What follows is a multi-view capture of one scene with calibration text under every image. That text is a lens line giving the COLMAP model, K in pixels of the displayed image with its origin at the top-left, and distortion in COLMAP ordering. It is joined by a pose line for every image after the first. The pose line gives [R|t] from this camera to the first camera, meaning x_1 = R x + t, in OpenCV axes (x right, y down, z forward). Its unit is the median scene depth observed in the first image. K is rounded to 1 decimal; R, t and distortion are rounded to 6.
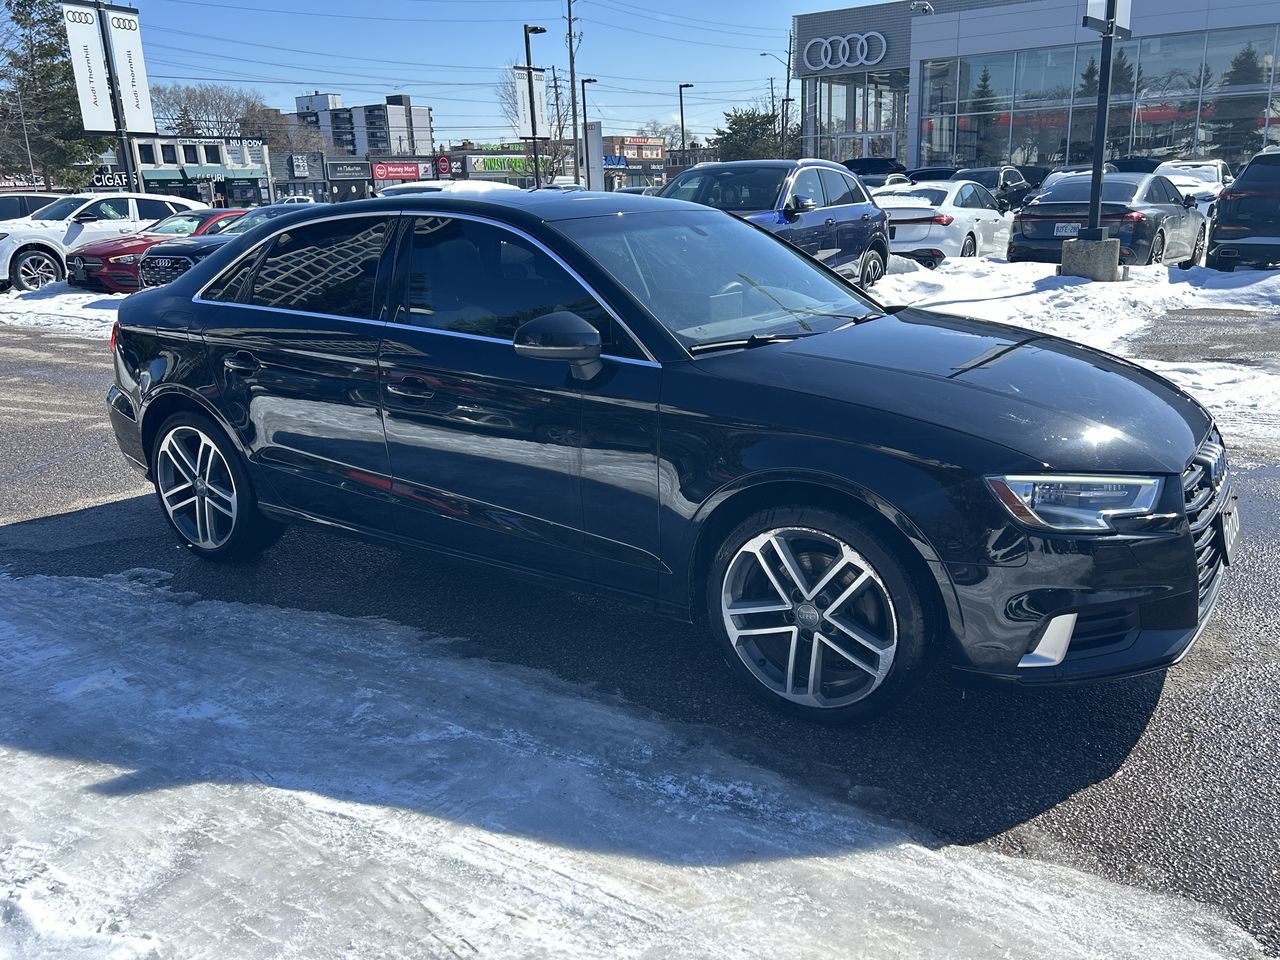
lens RADIAL K [[1038.7, 0, 602.8], [0, 1038.7, 478.7], [0, 0, 1]] dist [0.055017, -0.070262]
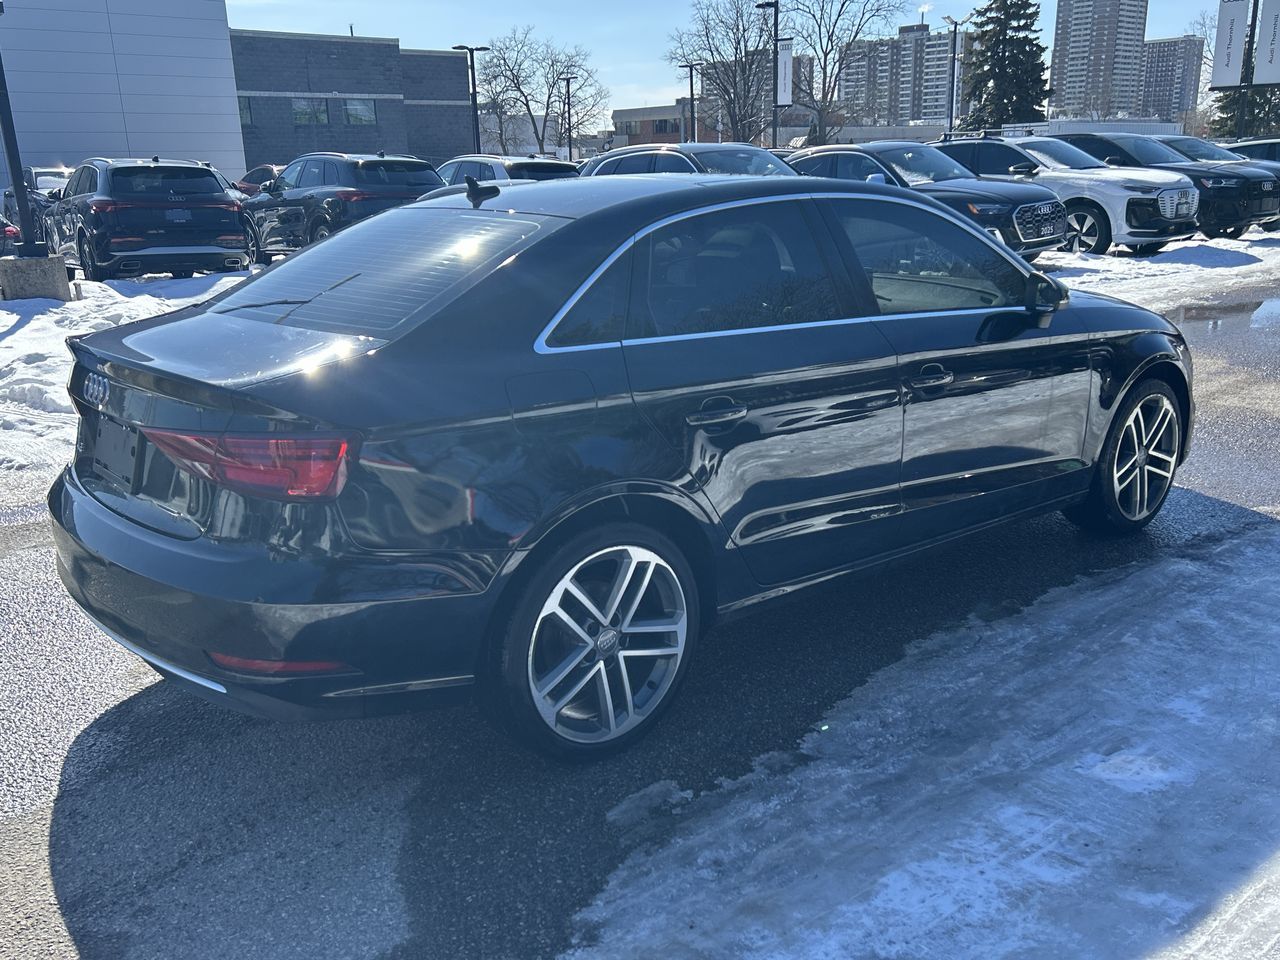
lens RADIAL K [[1149.3, 0, 633.9], [0, 1149.3, 484.3], [0, 0, 1]] dist [0.083115, -0.114795]
pose [[0.266139, -0.231710, 0.935671, -0.994131], [0.269948, 0.949754, 0.158415, -0.184329], [-0.925364, 0.210422, 0.315317, 0.746540]]
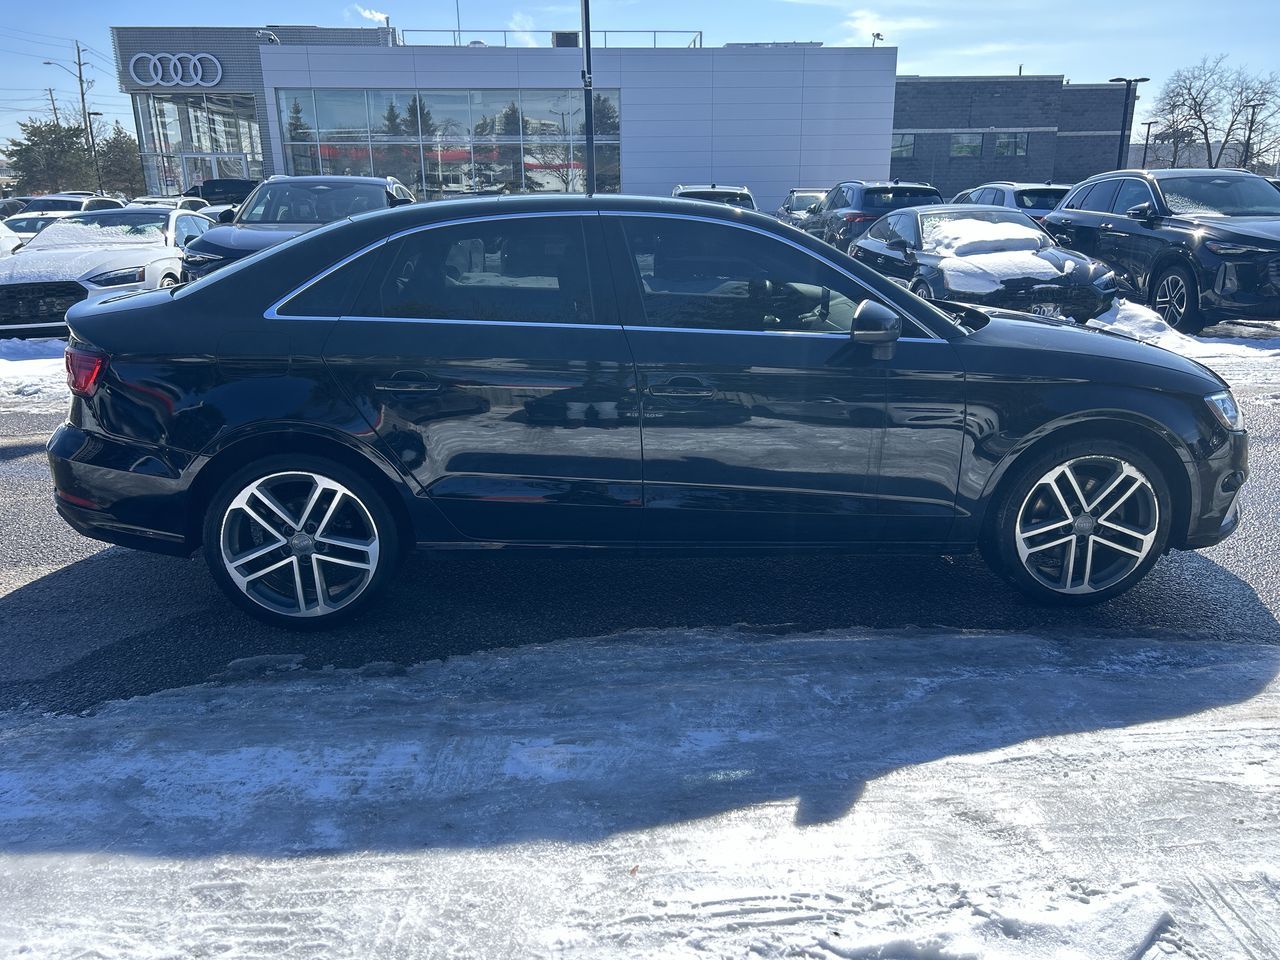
lens RADIAL K [[985.5, 0, 623.7], [0, 985.5, 486.0], [0, 0, 1]] dist [0.057975, -0.057655]
pose [[0.789992, -0.142353, 0.596362, -0.639510], [0.144544, 0.988498, 0.044482, -0.034675], [-0.595835, 0.051060, 0.801482, 0.223694]]
